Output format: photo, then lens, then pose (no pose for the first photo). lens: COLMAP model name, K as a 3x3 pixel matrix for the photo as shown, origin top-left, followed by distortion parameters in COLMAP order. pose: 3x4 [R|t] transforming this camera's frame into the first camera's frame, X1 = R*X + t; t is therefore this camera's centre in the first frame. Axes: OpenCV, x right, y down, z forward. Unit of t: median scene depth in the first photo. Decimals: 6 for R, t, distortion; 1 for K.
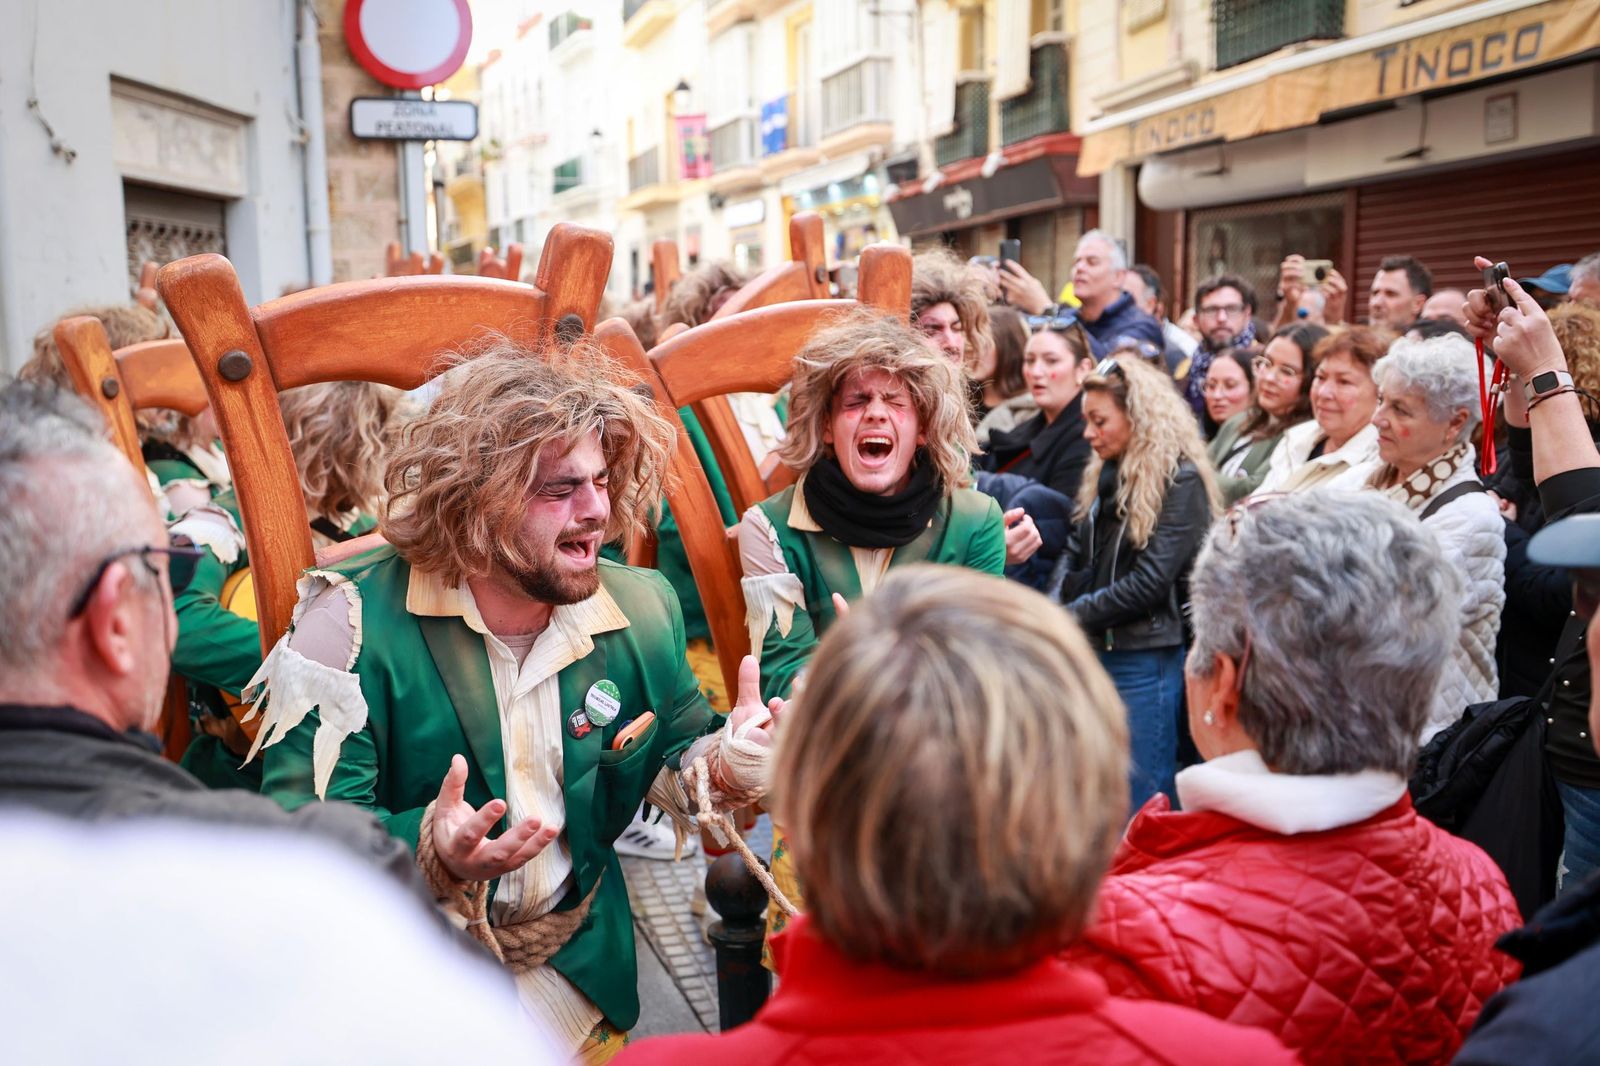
lens RADIAL K [[1510.3, 0, 805.3], [0, 1510.3, 513.2], [0, 0, 1]] dist [0.005467, -0.007251]
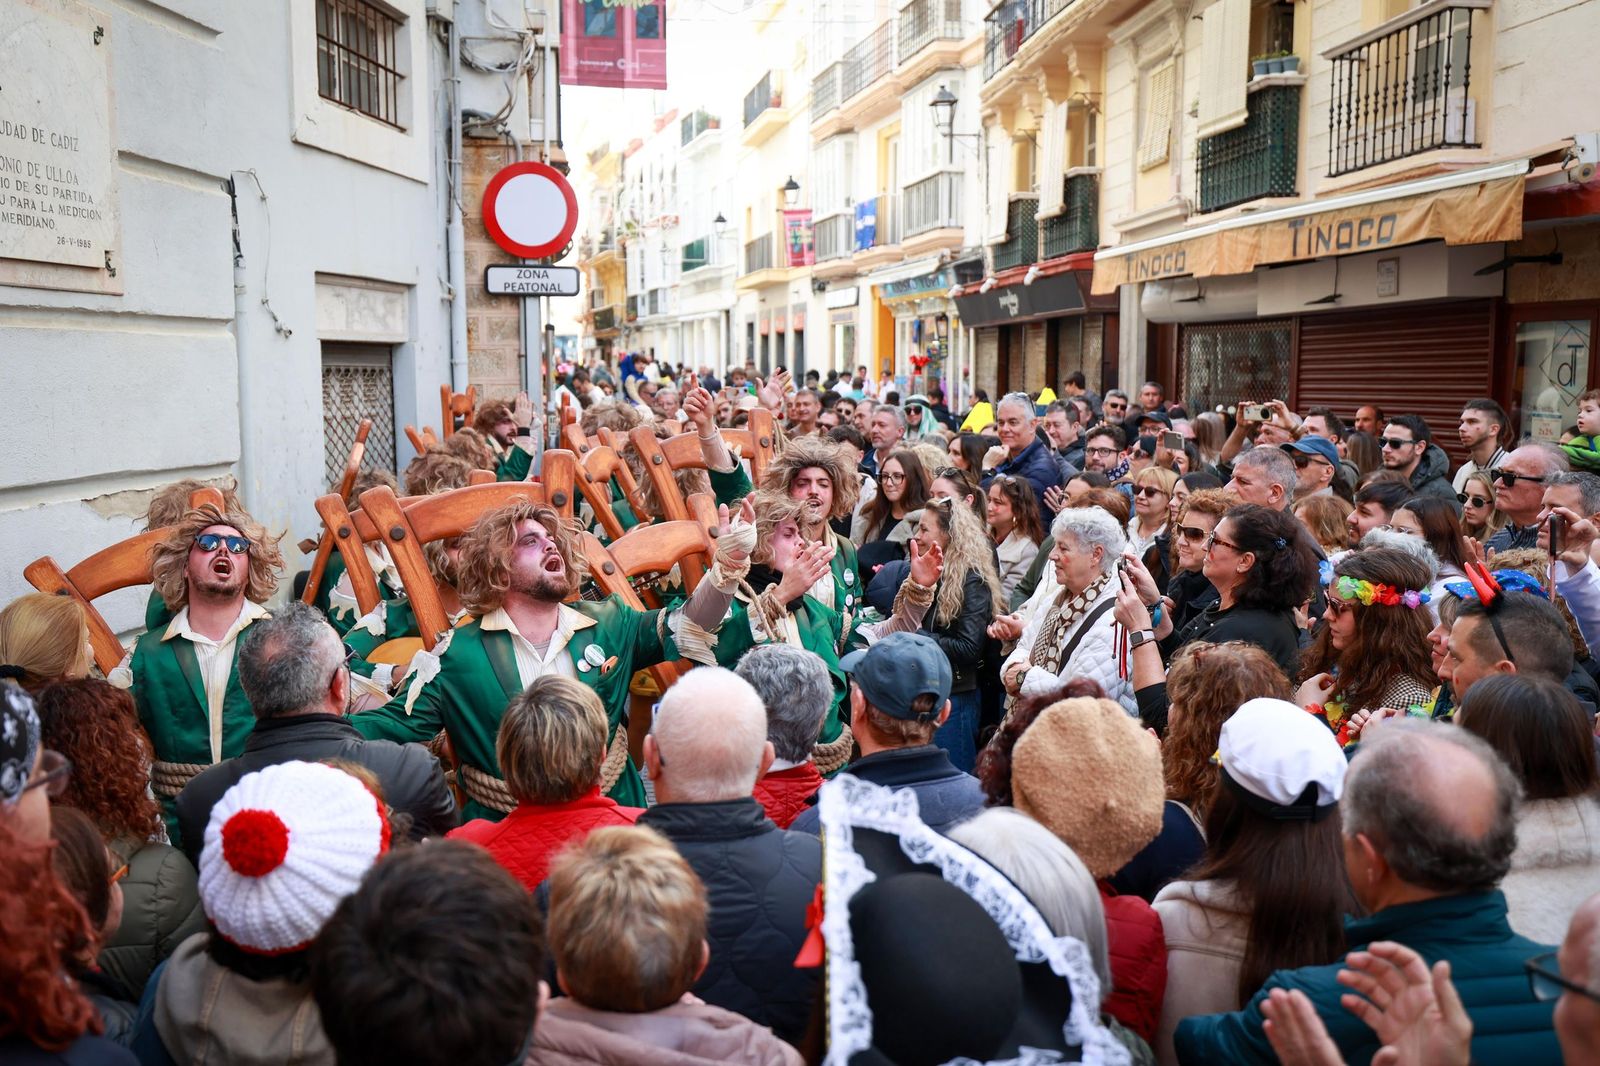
lens RADIAL K [[1344.1, 0, 801.6], [0, 1344.1, 526.1], [0, 0, 1]] dist [0.002806, -0.002308]
pose [[0.997271, 0.021861, -0.070515, 0.051710], [-0.023506, 0.999468, -0.022588, -0.016003], [0.069983, 0.024184, 0.997255, -0.127017]]
